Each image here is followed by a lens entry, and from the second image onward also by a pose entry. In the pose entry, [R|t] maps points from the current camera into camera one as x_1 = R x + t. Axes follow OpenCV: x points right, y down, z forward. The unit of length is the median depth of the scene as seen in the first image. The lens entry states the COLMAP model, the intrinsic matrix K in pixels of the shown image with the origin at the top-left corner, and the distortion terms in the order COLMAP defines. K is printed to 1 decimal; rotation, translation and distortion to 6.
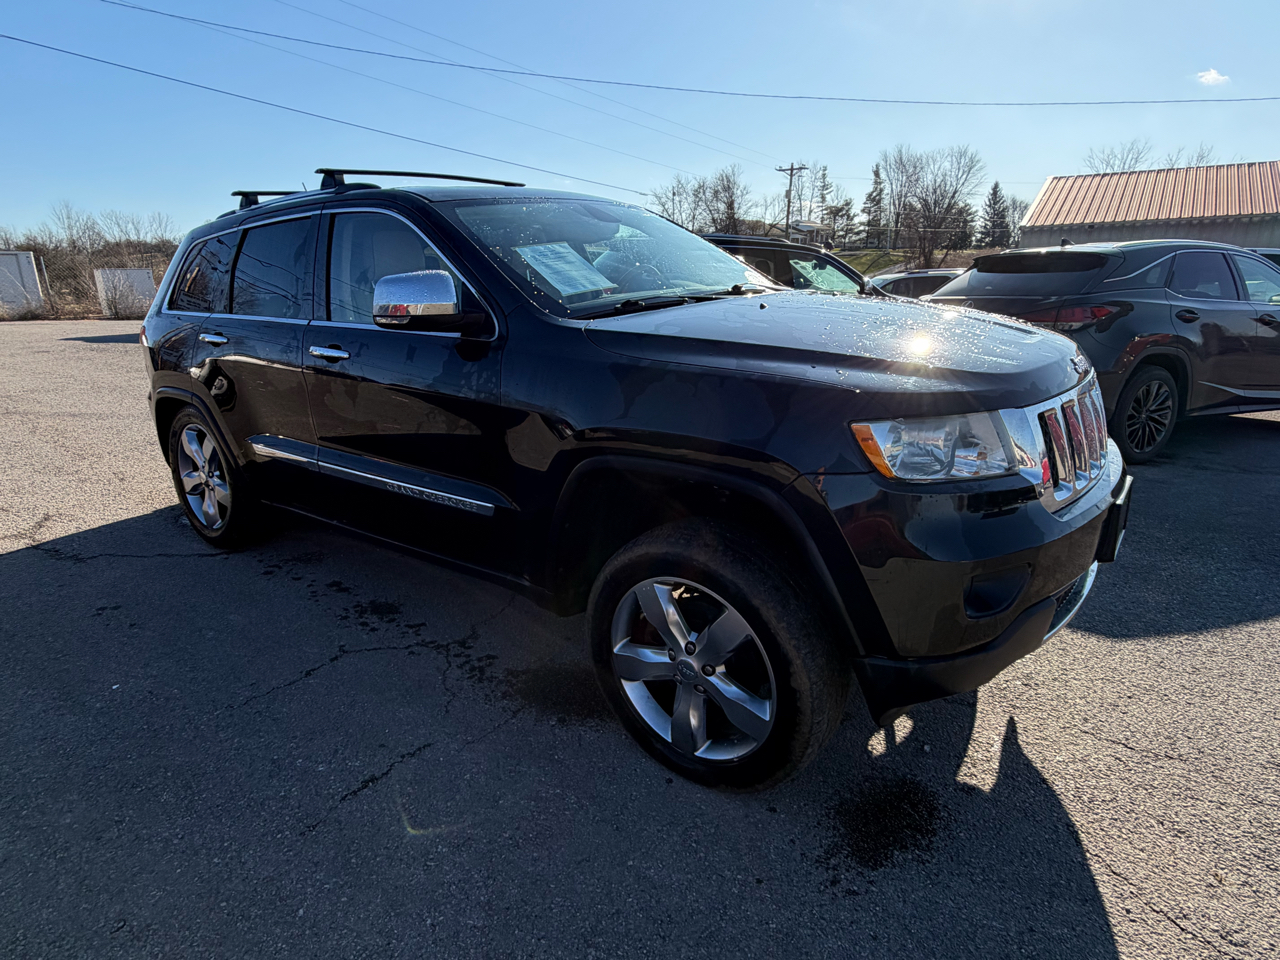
lens RADIAL K [[735.4, 0, 631.3], [0, 735.4, 483.4], [0, 0, 1]] dist [-0.000074, 0.000138]
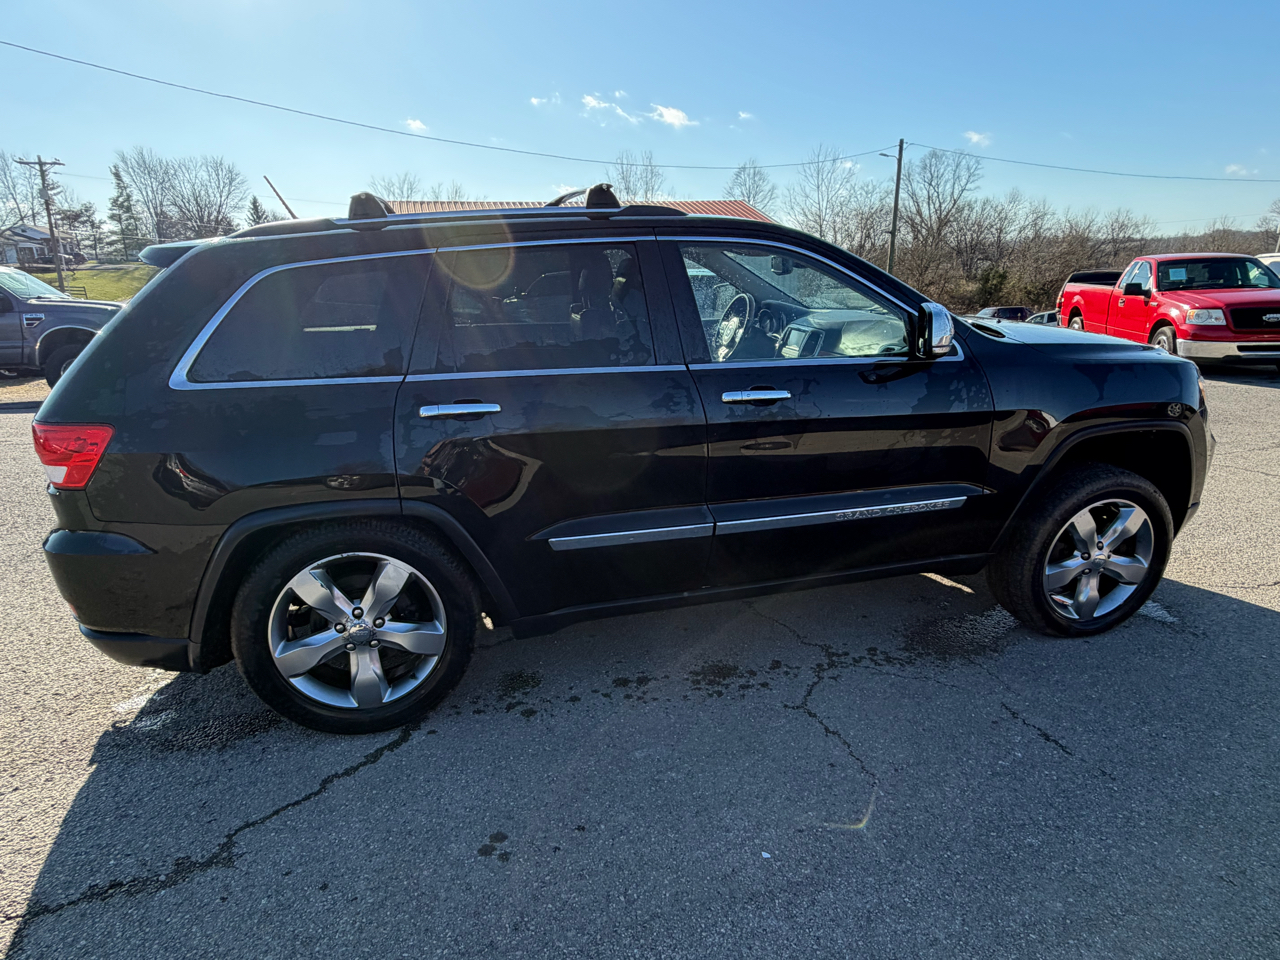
lens RADIAL K [[735.4, 0, 636.2], [0, 735.4, 483.6], [0, 0, 1]] dist [-0.000074, 0.000138]
pose [[0.621827, -0.212757, 0.753702, -1.067563], [0.226083, 0.970185, 0.087340, -0.163178], [-0.749812, 0.116089, 0.651387, 0.465706]]
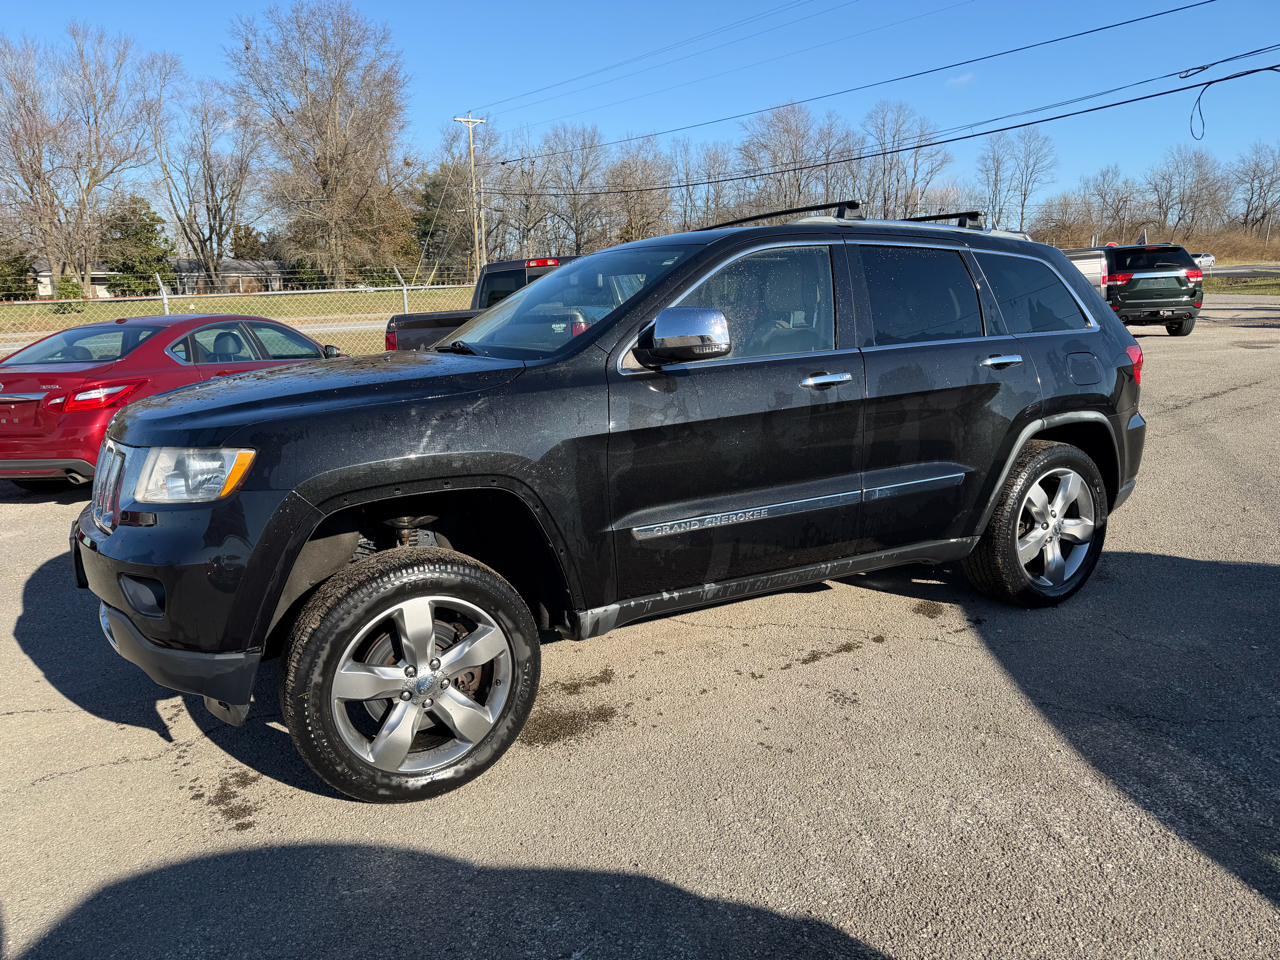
lens RADIAL K [[900.9, 0, 632.7], [0, 900.9, 480.5], [0, 0, 1]] dist [0.043292, -0.046785]
pose [[-0.379799, 0.210112, -0.900892, 1.087128], [-0.227284, 0.922818, 0.311044, -0.479414], [0.896714, 0.322892, -0.302730, 1.482640]]
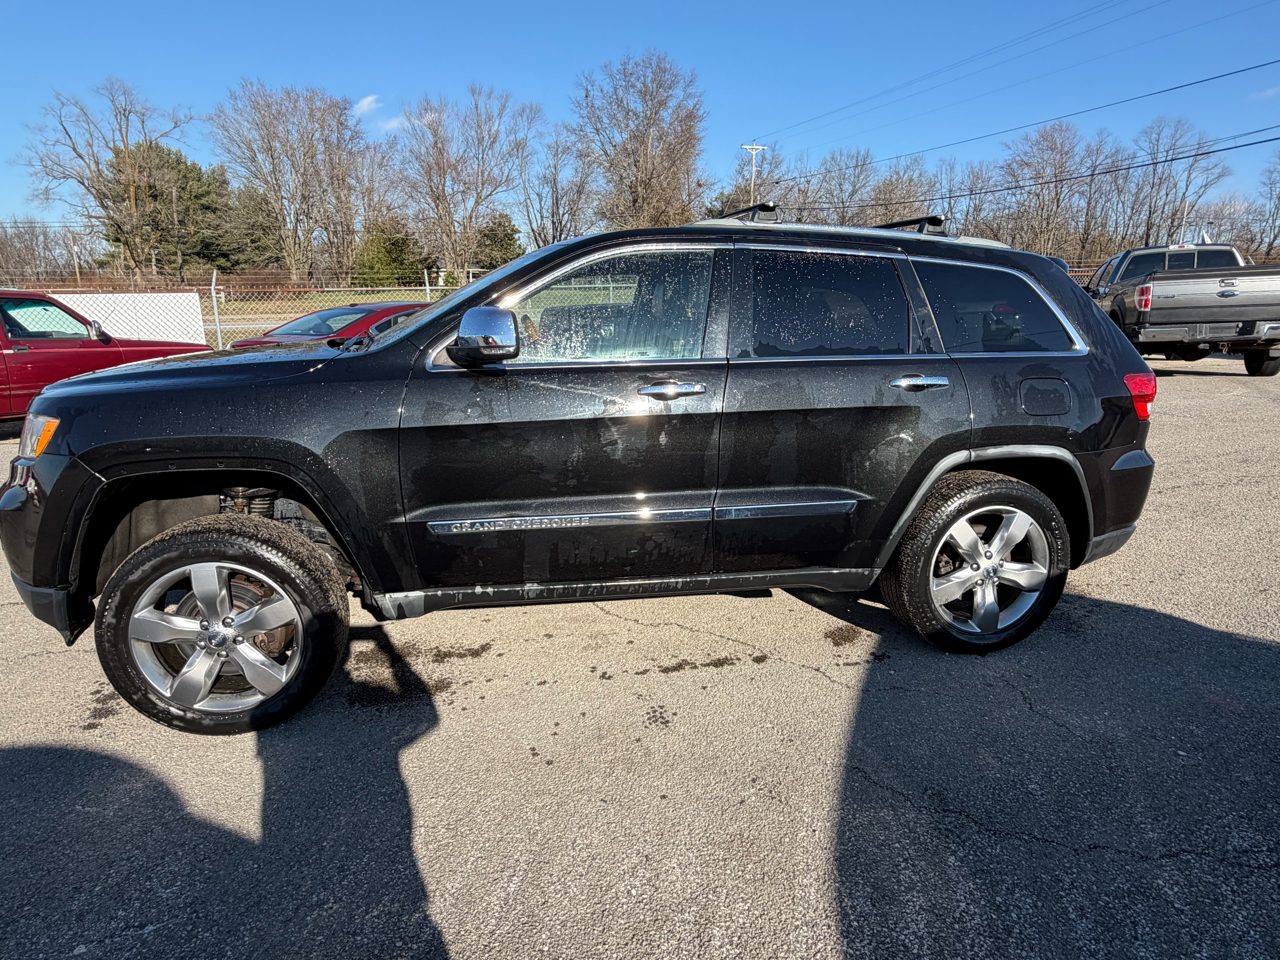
lens RADIAL K [[735.4, 0, 638.7], [0, 735.4, 480.1], [0, 0, 1]] dist [-0.000074, 0.000138]
pose [[-0.657395, 0.194408, -0.728037, 0.660974], [-0.204855, 0.883654, 0.420940, -0.563681], [0.725167, 0.425866, -0.541084, 1.796590]]
